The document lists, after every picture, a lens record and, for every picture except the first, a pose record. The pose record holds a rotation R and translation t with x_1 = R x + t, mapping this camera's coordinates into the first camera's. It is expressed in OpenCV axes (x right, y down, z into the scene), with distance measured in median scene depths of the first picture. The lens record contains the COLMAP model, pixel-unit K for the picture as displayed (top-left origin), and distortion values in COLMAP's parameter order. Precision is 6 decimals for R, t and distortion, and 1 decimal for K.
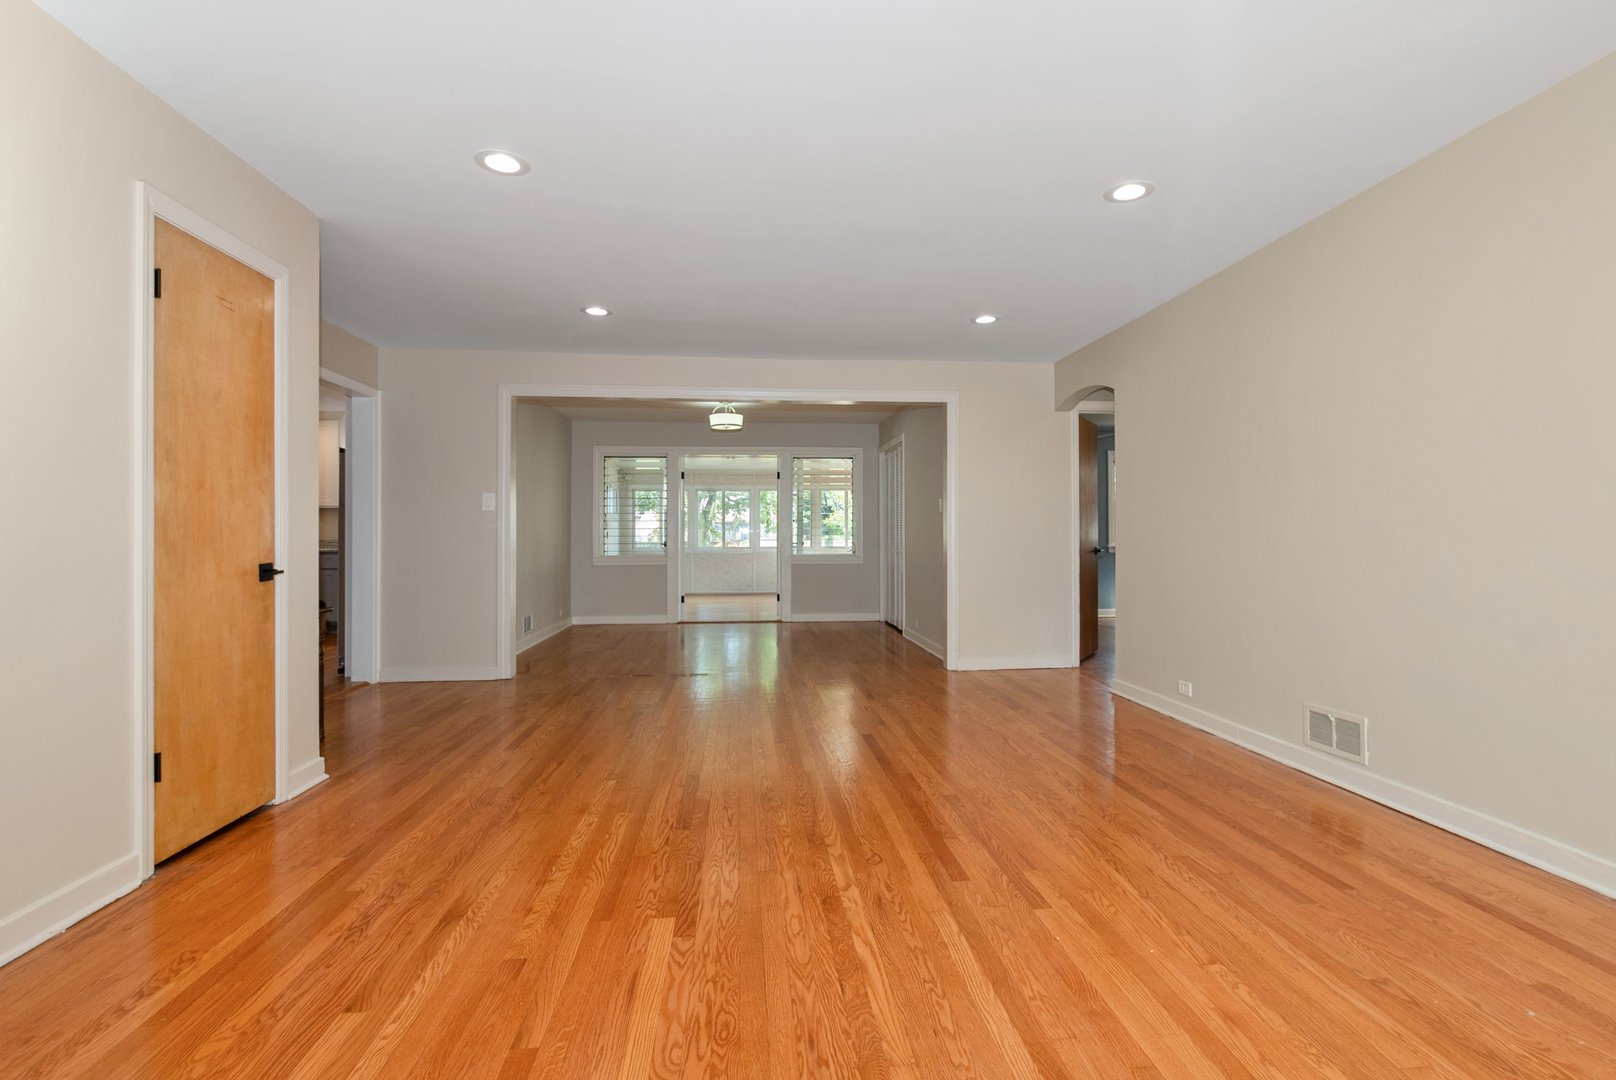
lens RADIAL K [[750.6, 0, 811.1], [0, 750.6, 538.6], [0, 0, 1]] dist [-0.002630, -0.000144]
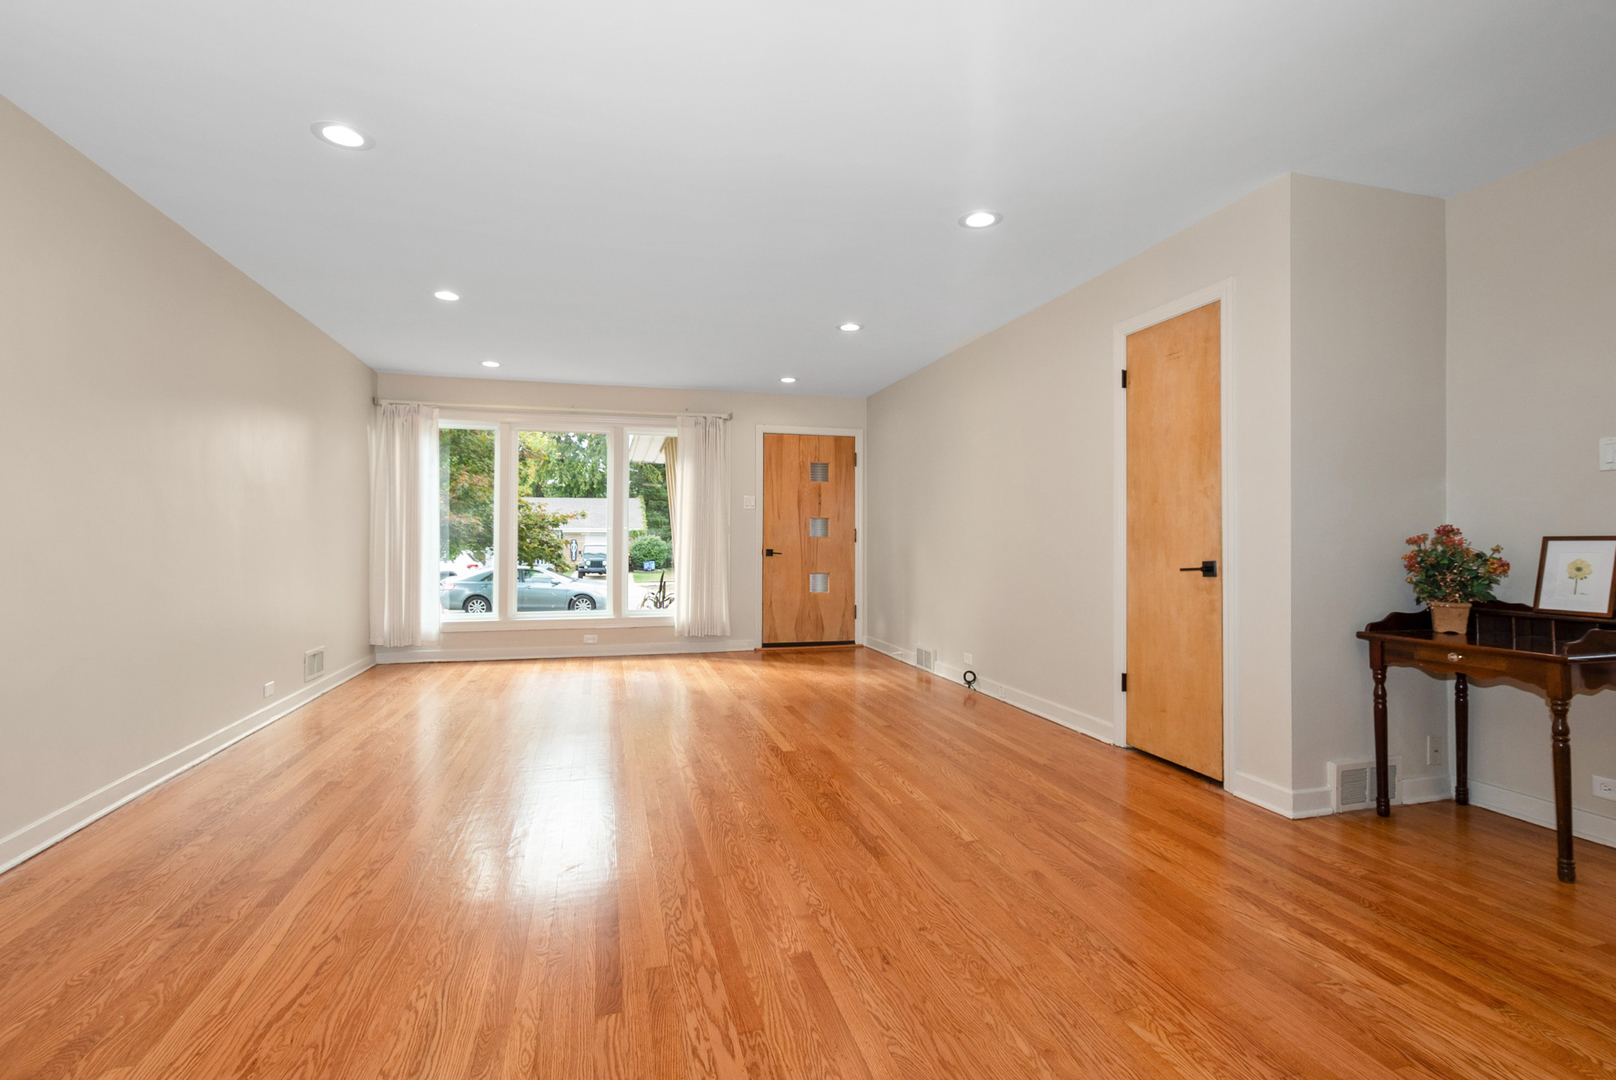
lens RADIAL K [[750.6, 0, 825.3], [0, 750.6, 531.8], [0, 0, 1]] dist [-0.002630, -0.000144]
pose [[-0.980199, 0.000804, -0.198012, 0.056477], [0.002239, 0.999973, -0.007025, -0.004265], [0.198001, -0.007330, -0.980174, 2.096148]]
